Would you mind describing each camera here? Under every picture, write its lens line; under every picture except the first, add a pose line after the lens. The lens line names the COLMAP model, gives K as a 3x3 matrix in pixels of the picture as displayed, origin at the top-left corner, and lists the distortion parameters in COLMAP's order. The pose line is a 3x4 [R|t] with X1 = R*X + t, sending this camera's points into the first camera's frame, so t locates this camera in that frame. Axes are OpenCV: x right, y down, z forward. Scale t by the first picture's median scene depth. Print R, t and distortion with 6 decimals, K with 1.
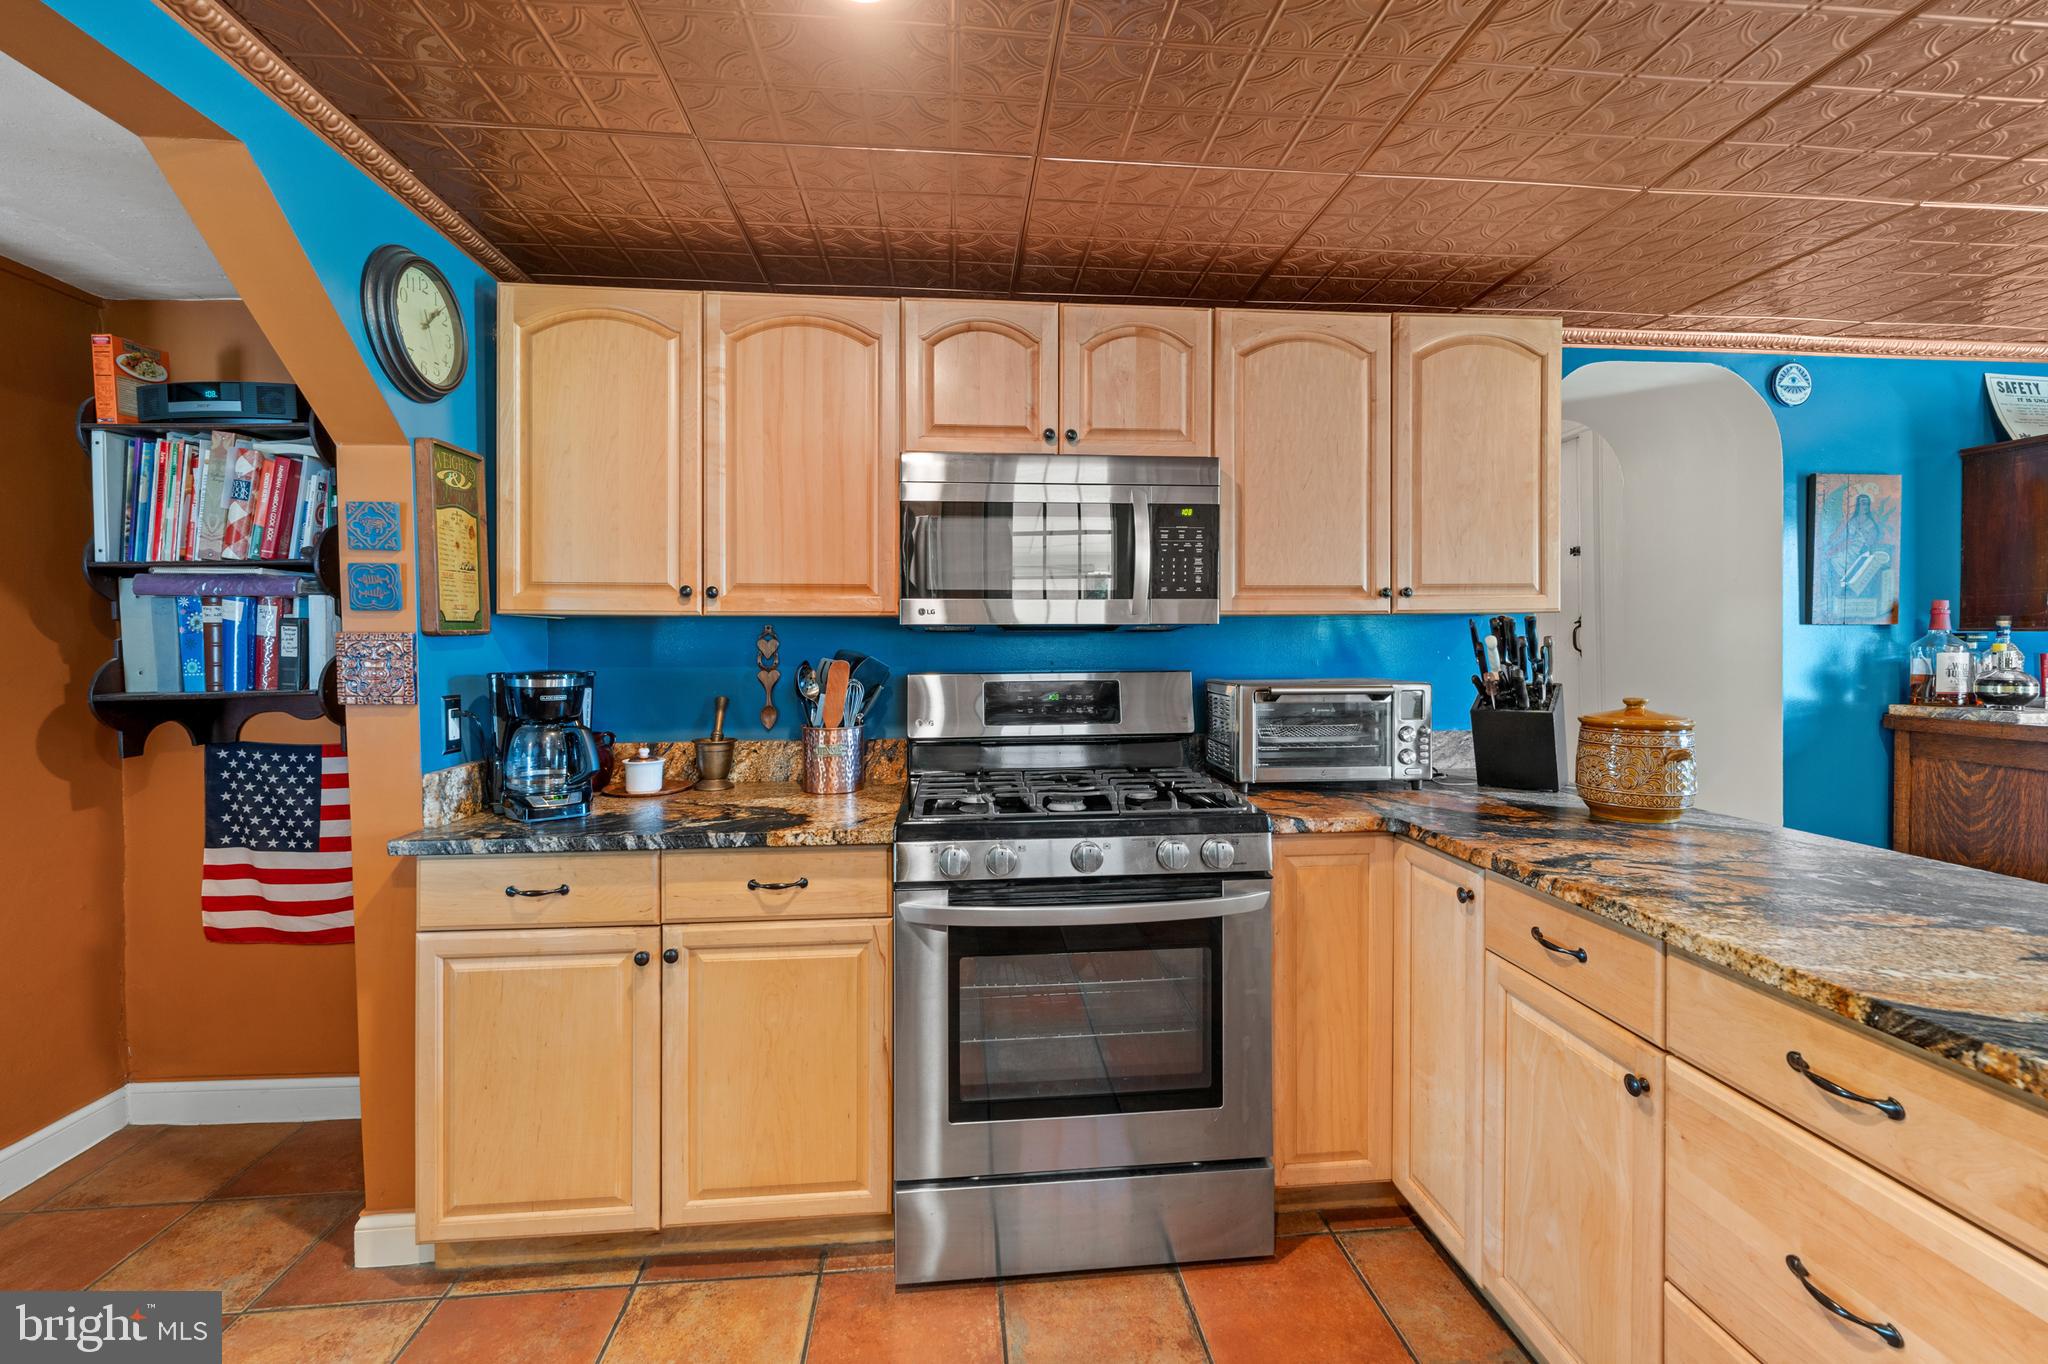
lens RADIAL K [[840.7, 0, 1023.8], [0, 840.7, 647.2], [0, 0, 1]] dist [-0.004504, 0.000192]
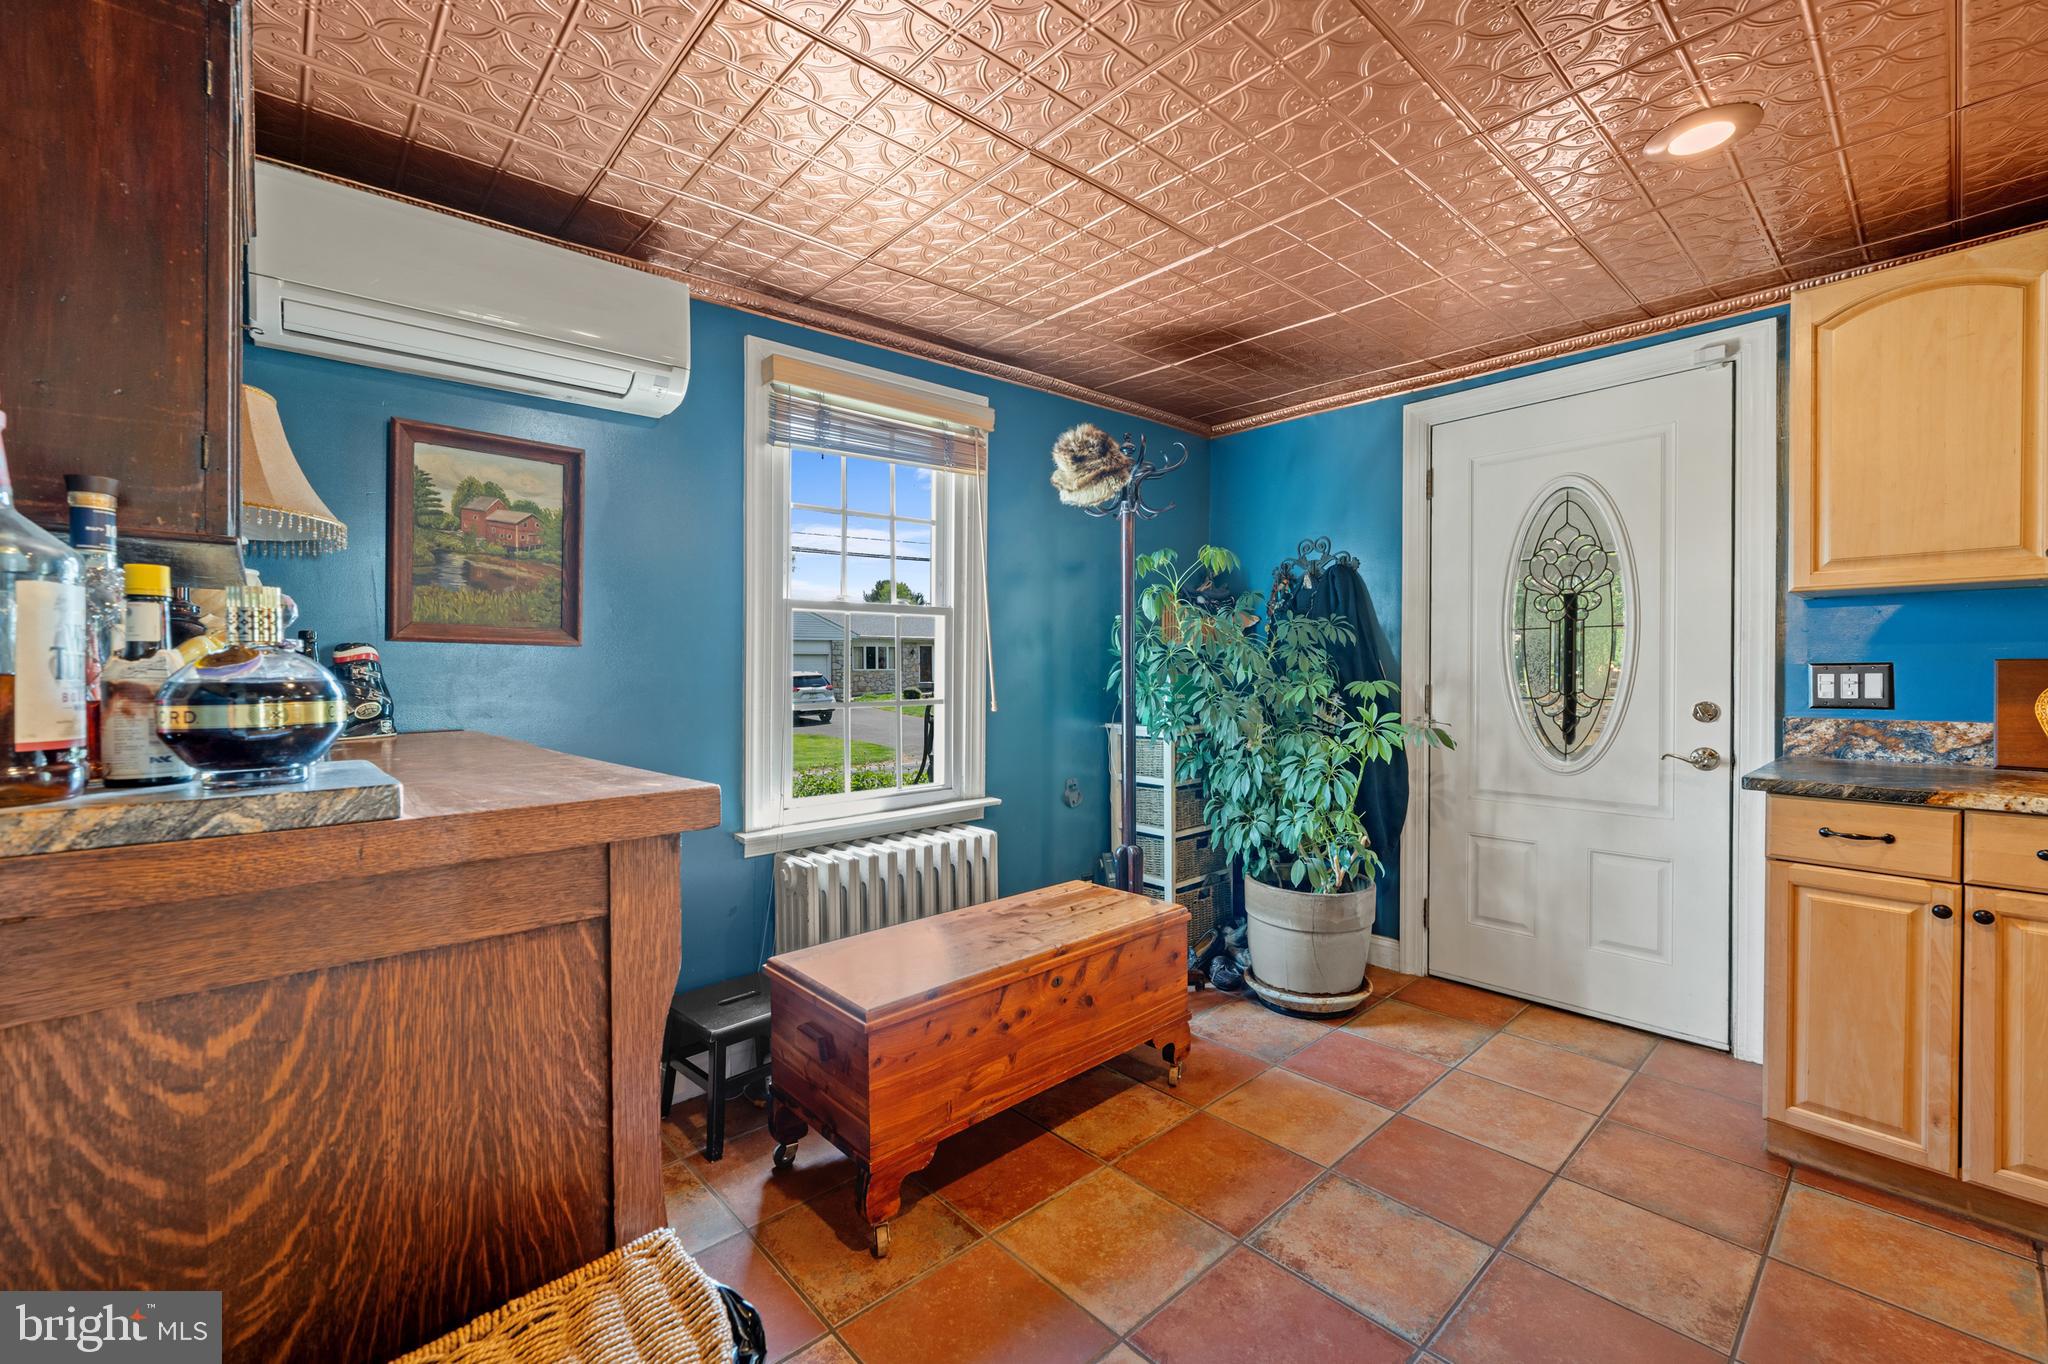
lens RADIAL K [[840.7, 0, 1065.8], [0, 840.7, 683.2], [0, 0, 1]] dist [-0.004504, 0.000192]
pose [[-0.592959, -0.004135, 0.805222, 0.880173], [0.014533, 0.999769, 0.015836, 0.044933], [-0.805102, 0.021092, -0.592762, 1.093700]]
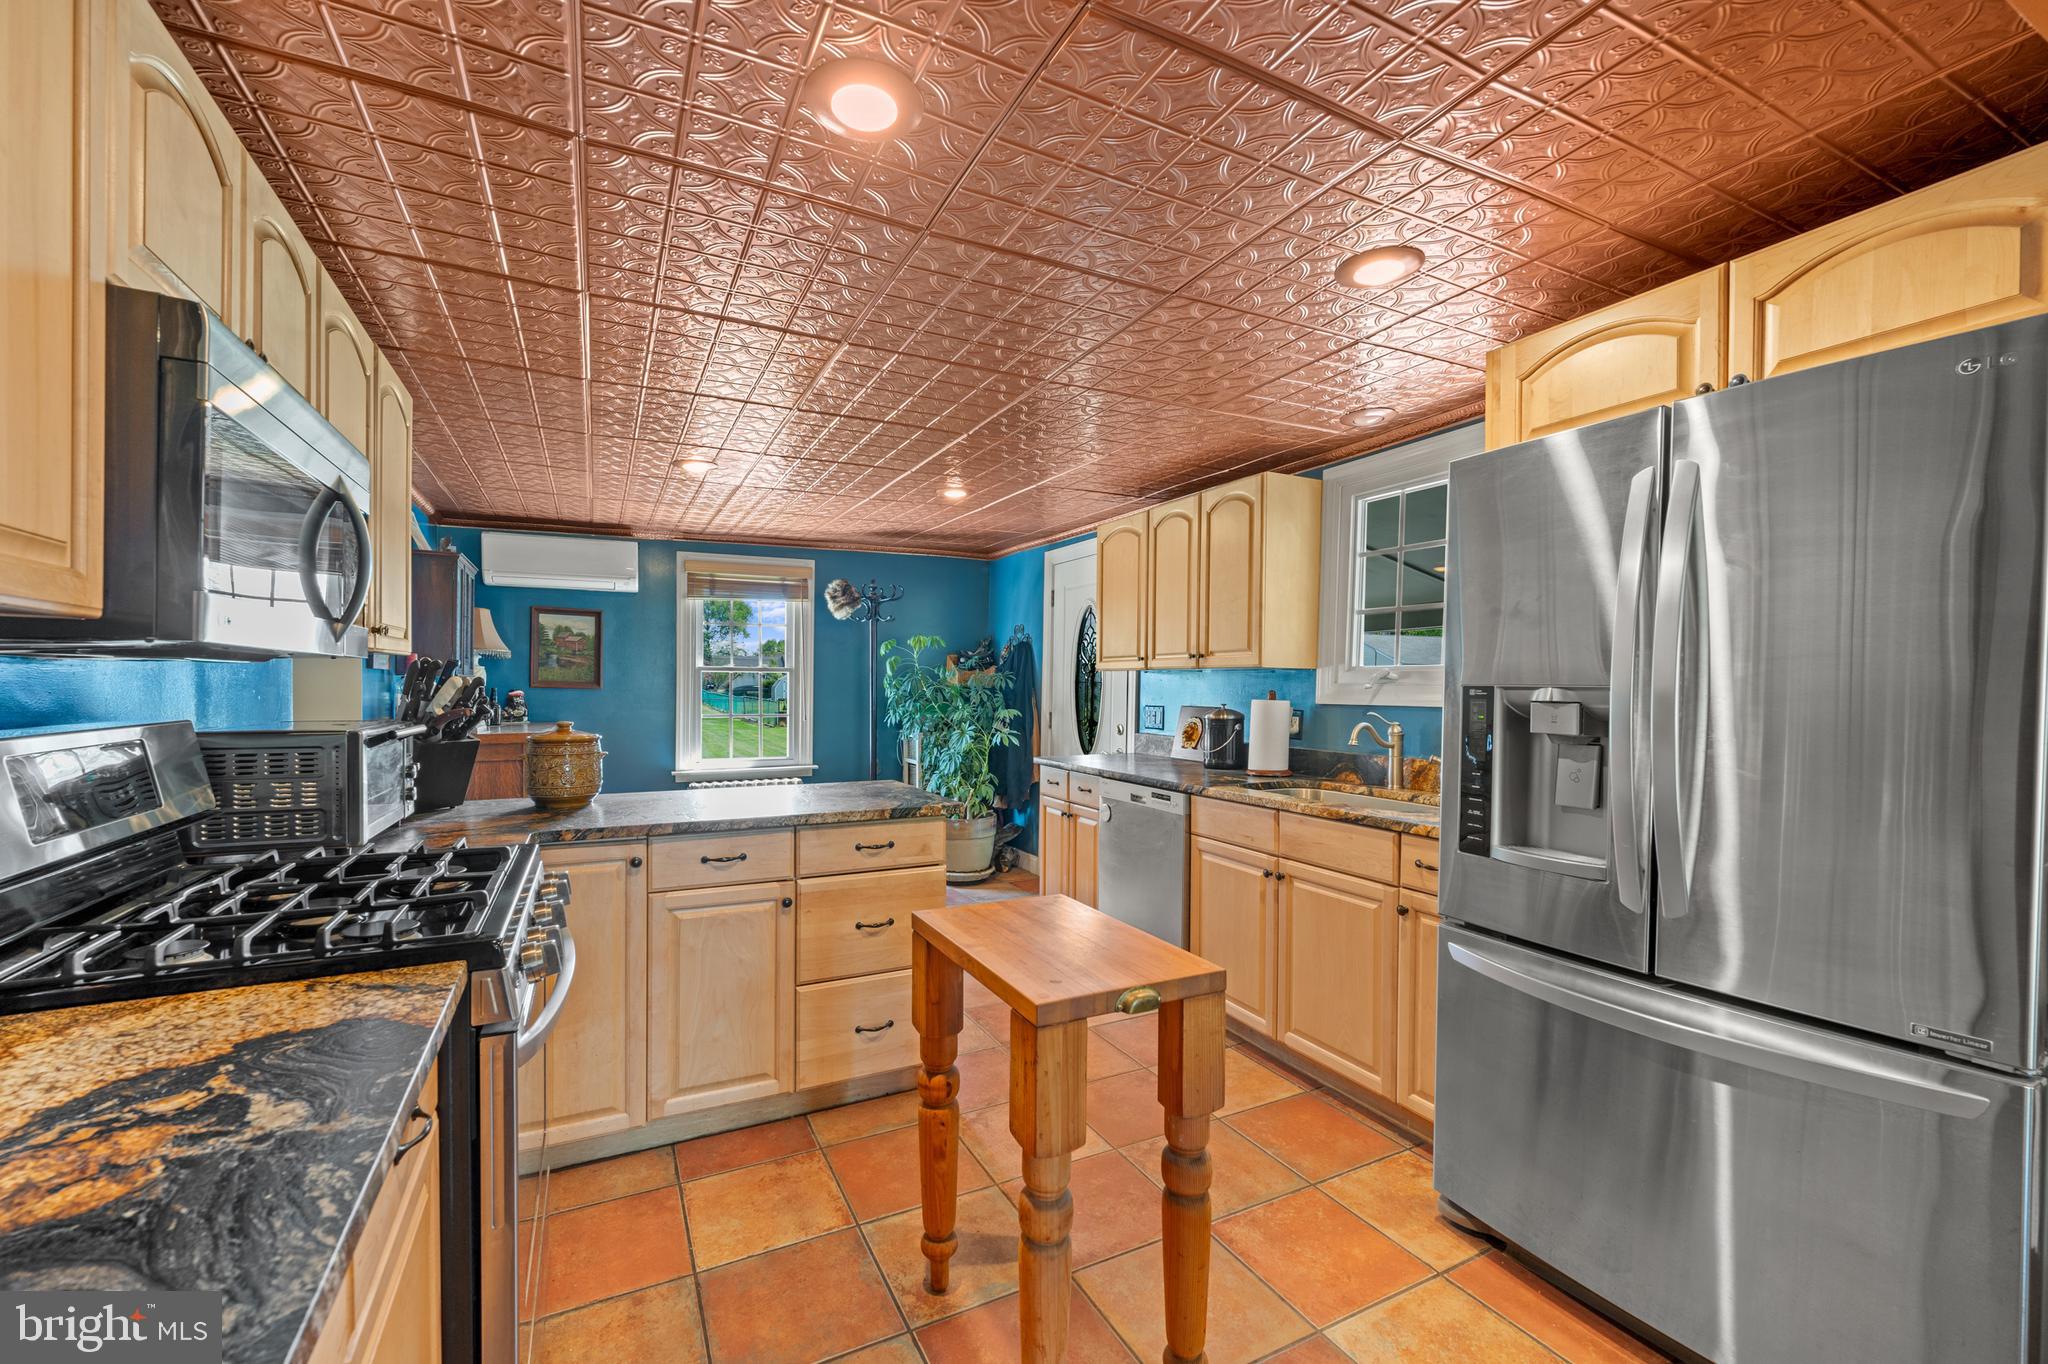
lens RADIAL K [[840.7, 0, 1055.6], [0, 840.7, 695.8], [0, 0, 1]] dist [-0.004504, 0.000192]
pose [[-0.380176, -0.008019, 0.924879, -0.777625], [0.001344, 0.999957, 0.009223, 0.003454], [-0.924913, 0.004750, -0.380149, 0.660131]]
